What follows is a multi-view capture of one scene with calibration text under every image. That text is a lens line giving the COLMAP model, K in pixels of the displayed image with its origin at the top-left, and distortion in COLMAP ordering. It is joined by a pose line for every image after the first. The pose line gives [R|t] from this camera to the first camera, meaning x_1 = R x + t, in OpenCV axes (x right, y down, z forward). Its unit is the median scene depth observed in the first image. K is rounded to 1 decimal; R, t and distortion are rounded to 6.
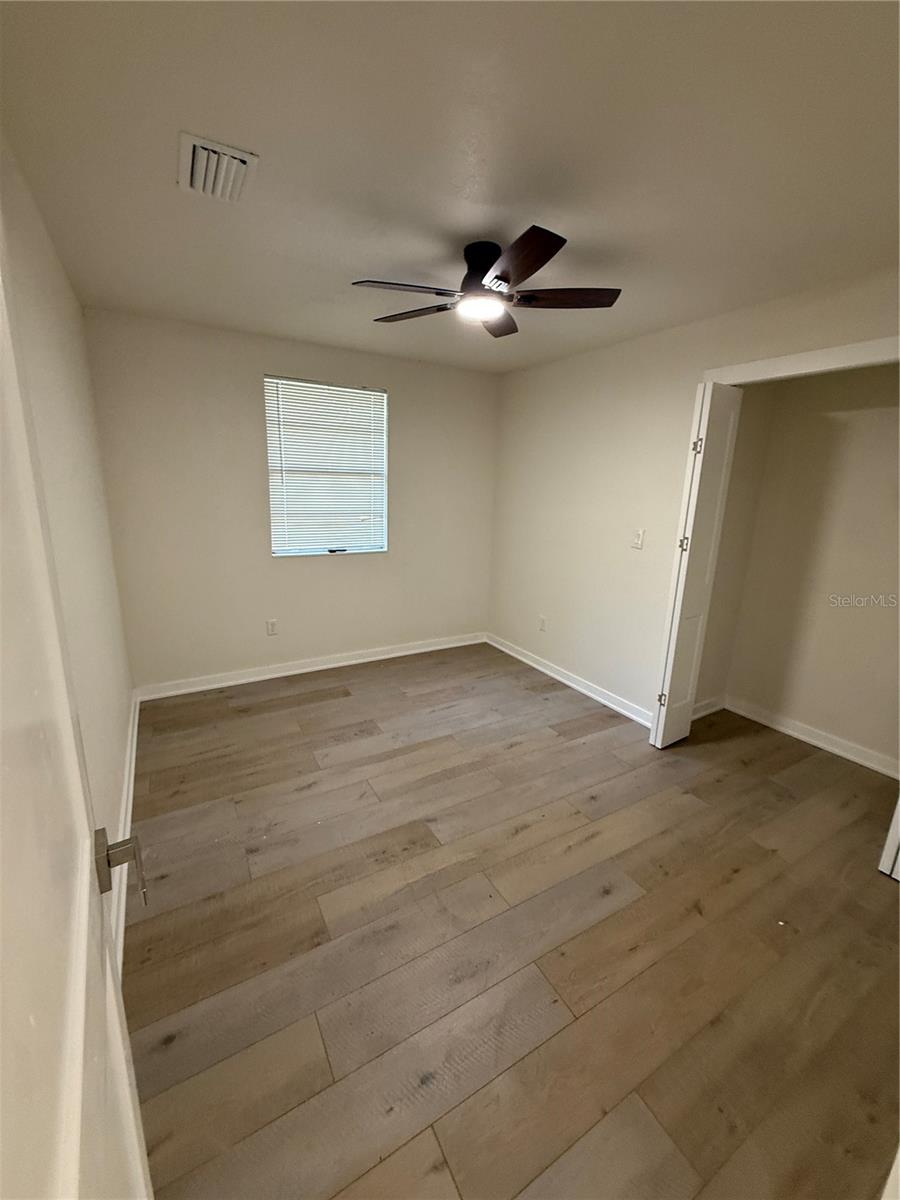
lens RADIAL K [[479.6, 0, 452.2], [0, 479.6, 599.2], [0, 0, 1]] dist [0.000583, 0.000140]
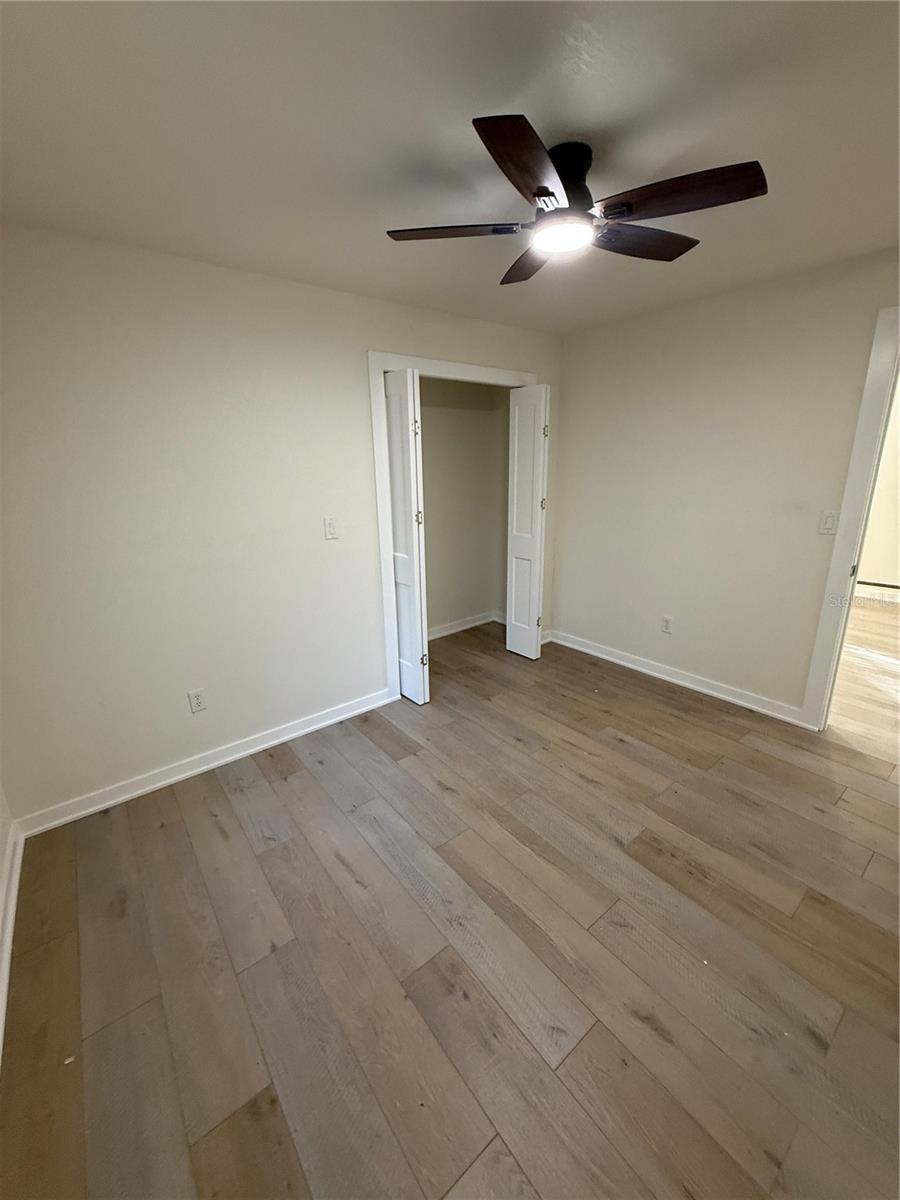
lens RADIAL K [[479.6, 0, 444.6], [0, 479.6, 597.7], [0, 0, 1]] dist [0.000583, 0.000140]
pose [[-0.144826, -0.295256, 0.944378, -0.615817], [0.255346, 0.910958, 0.323967, -0.289646], [-0.955941, 0.288062, -0.056538, 1.059714]]
